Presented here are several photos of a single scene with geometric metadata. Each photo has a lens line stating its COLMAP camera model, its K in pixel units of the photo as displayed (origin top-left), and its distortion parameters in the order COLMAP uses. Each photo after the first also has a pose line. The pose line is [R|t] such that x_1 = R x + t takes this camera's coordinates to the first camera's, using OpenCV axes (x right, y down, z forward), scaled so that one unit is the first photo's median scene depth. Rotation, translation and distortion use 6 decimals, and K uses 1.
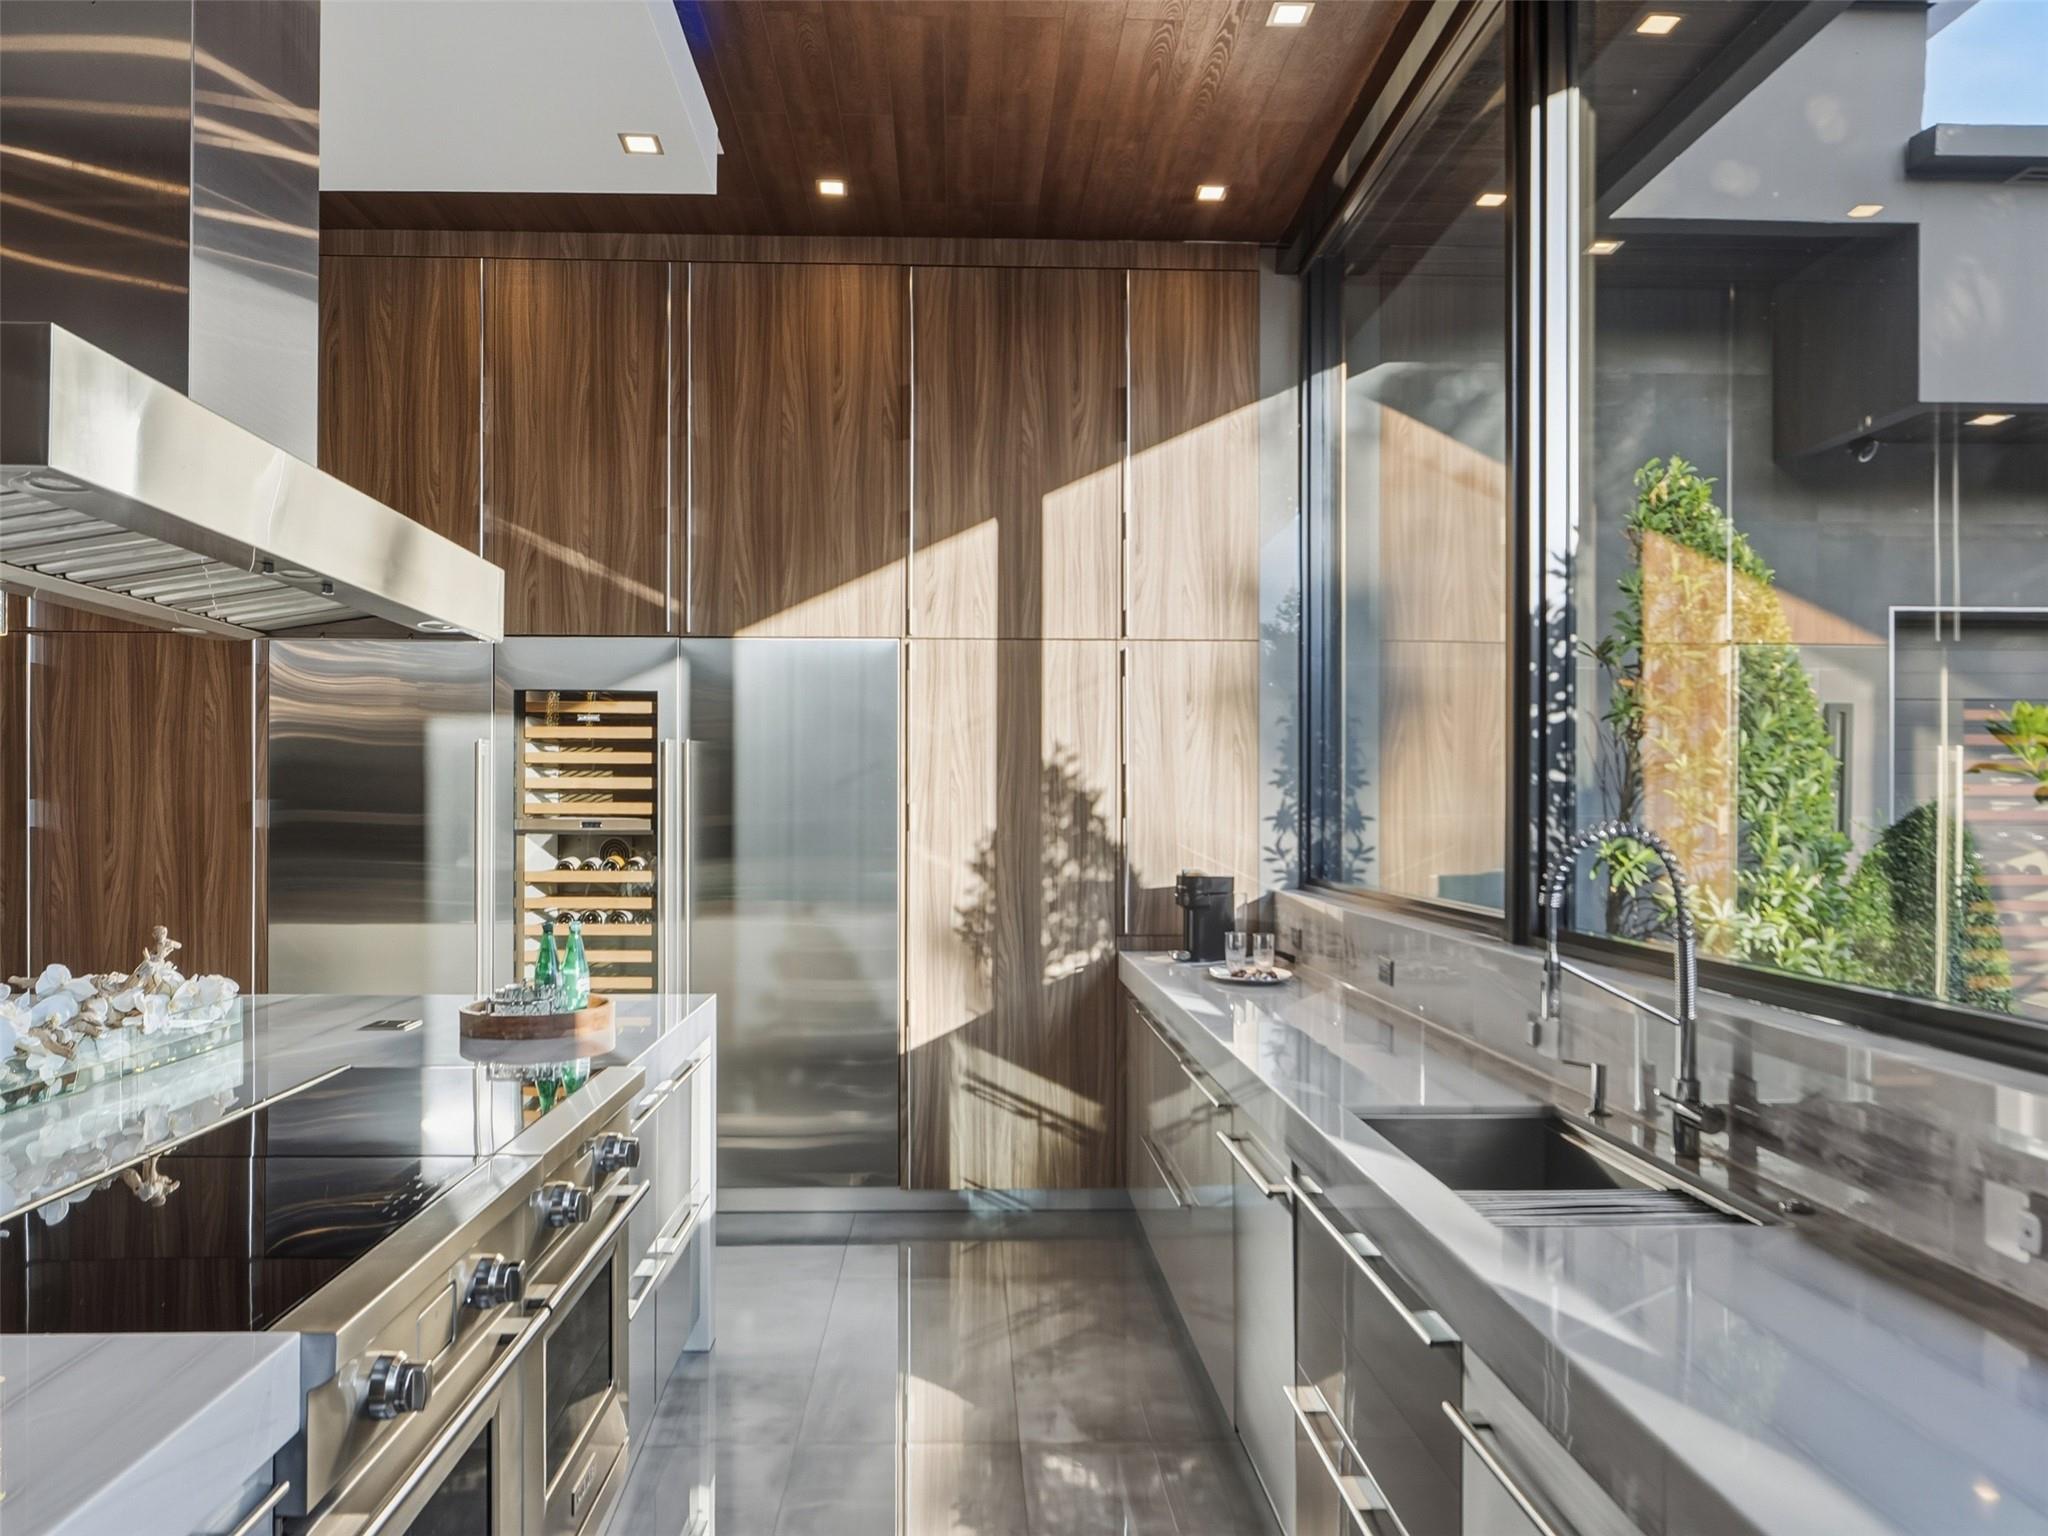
lens RADIAL K [[1313.5, 0, 1017.9], [0, 1313.5, 772.6], [0, 0, 1]] dist [-0.004520, -0.001302]
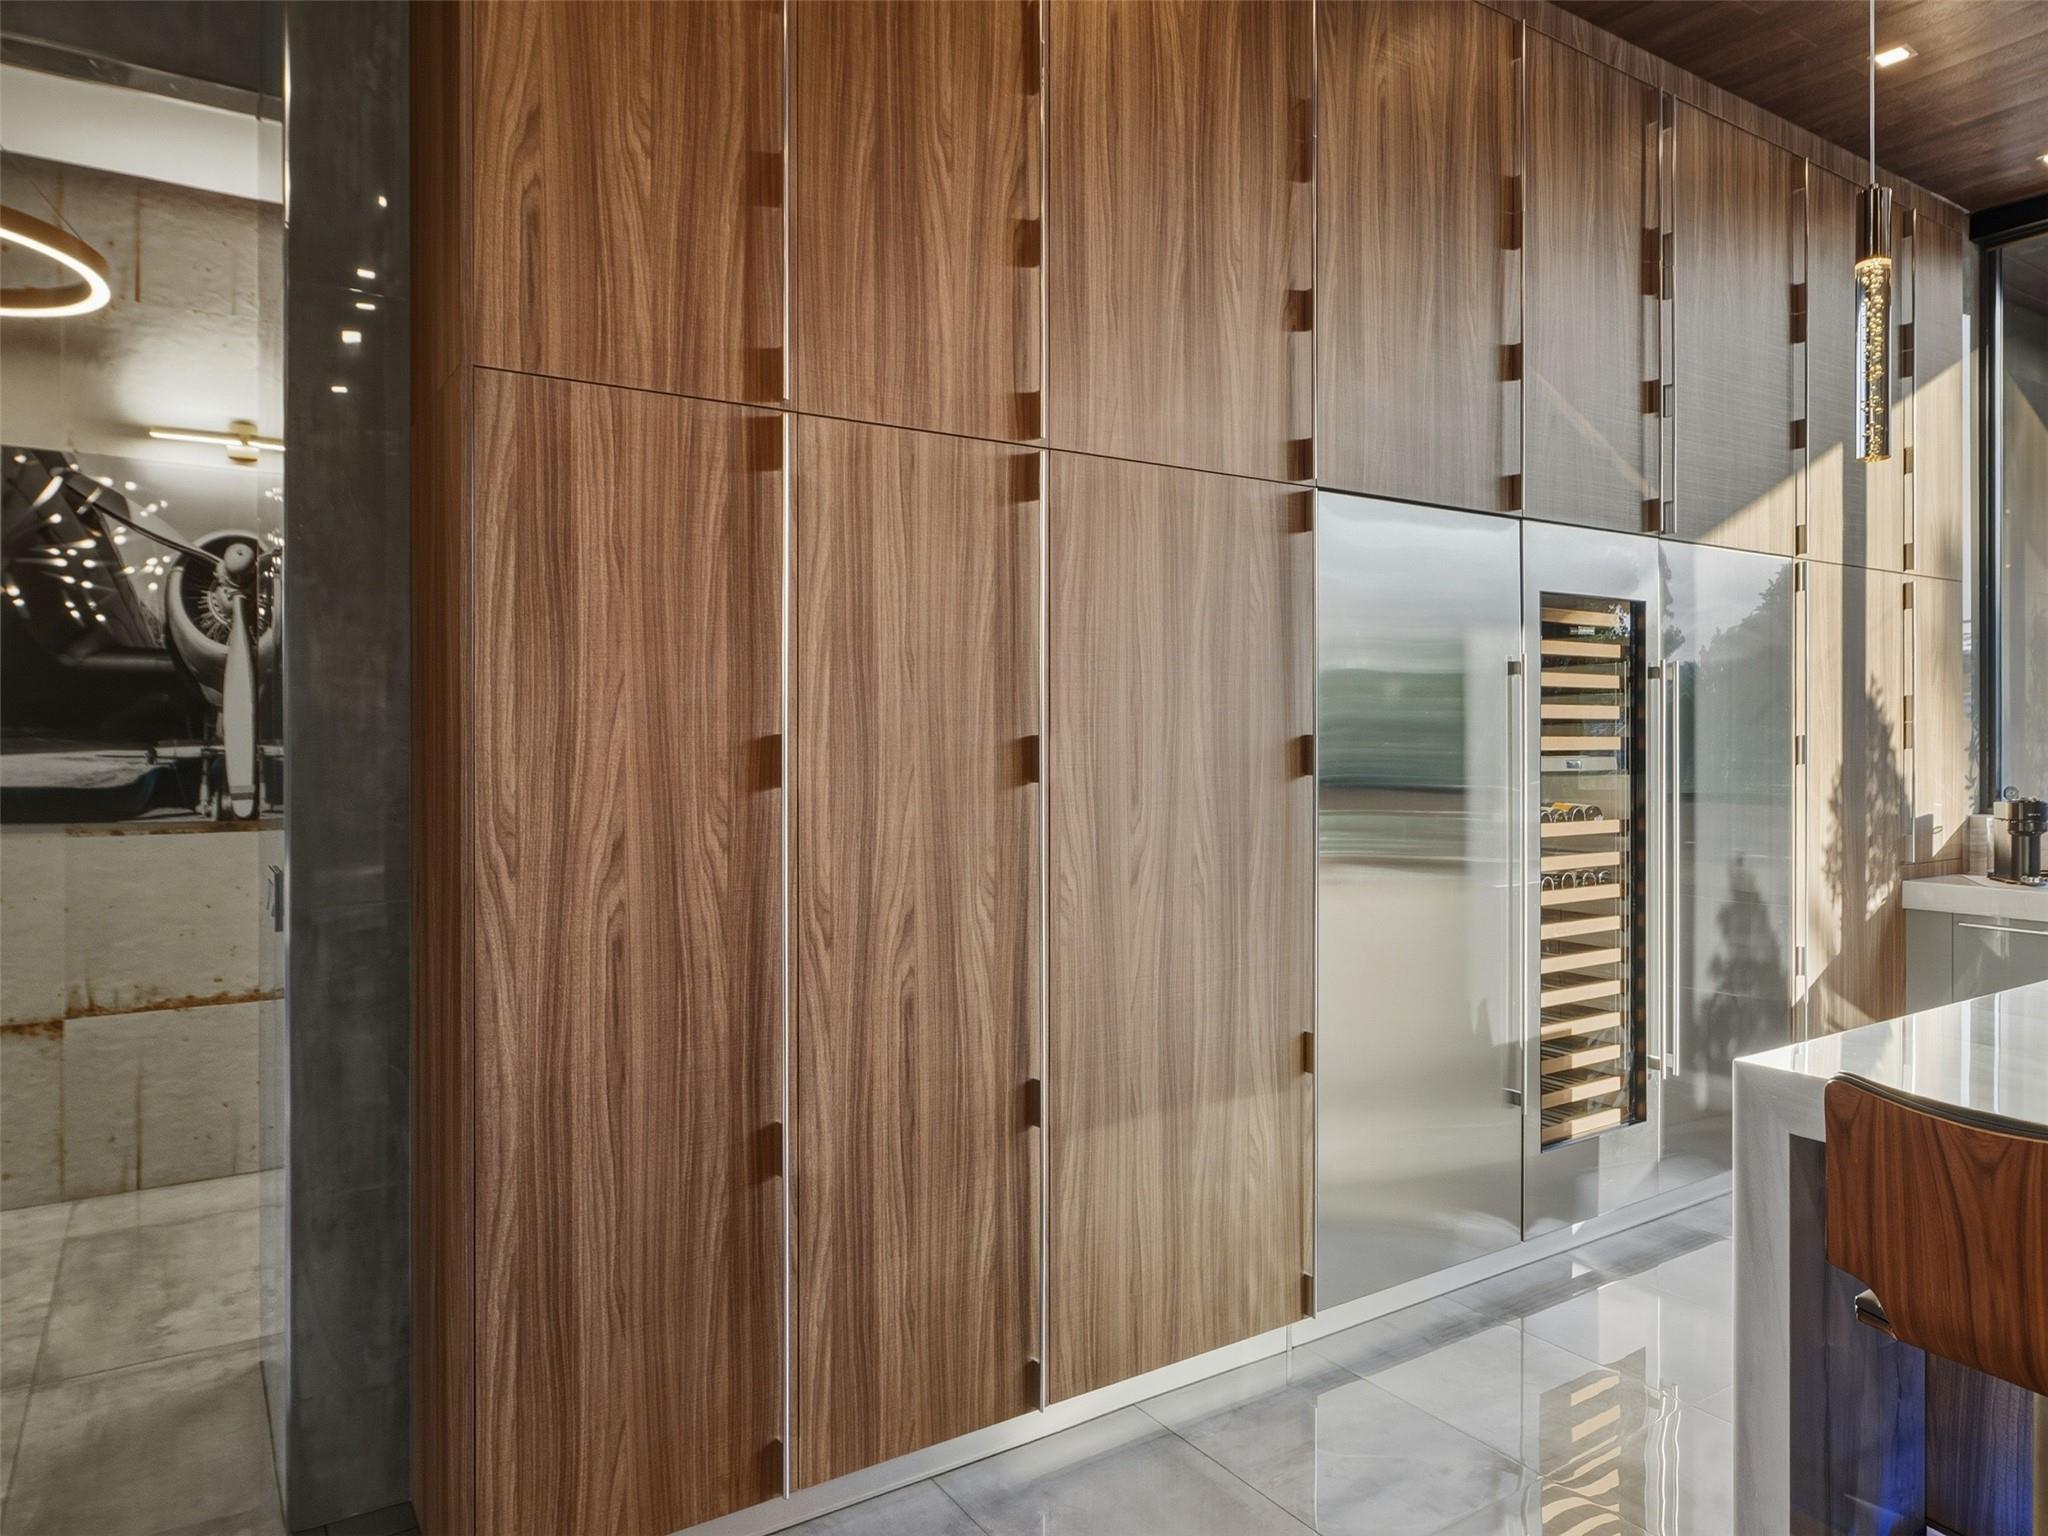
lens RADIAL K [[1313.5, 0, 1024.1], [0, 1313.5, 762.6], [0, 0, 1]] dist [-0.004520, -0.001302]
pose [[0.853883, -0.014184, 0.520271, -1.028900], [0.006134, 0.999833, 0.017192, 0.022075], [-0.520429, -0.011489, 0.853828, 0.493388]]
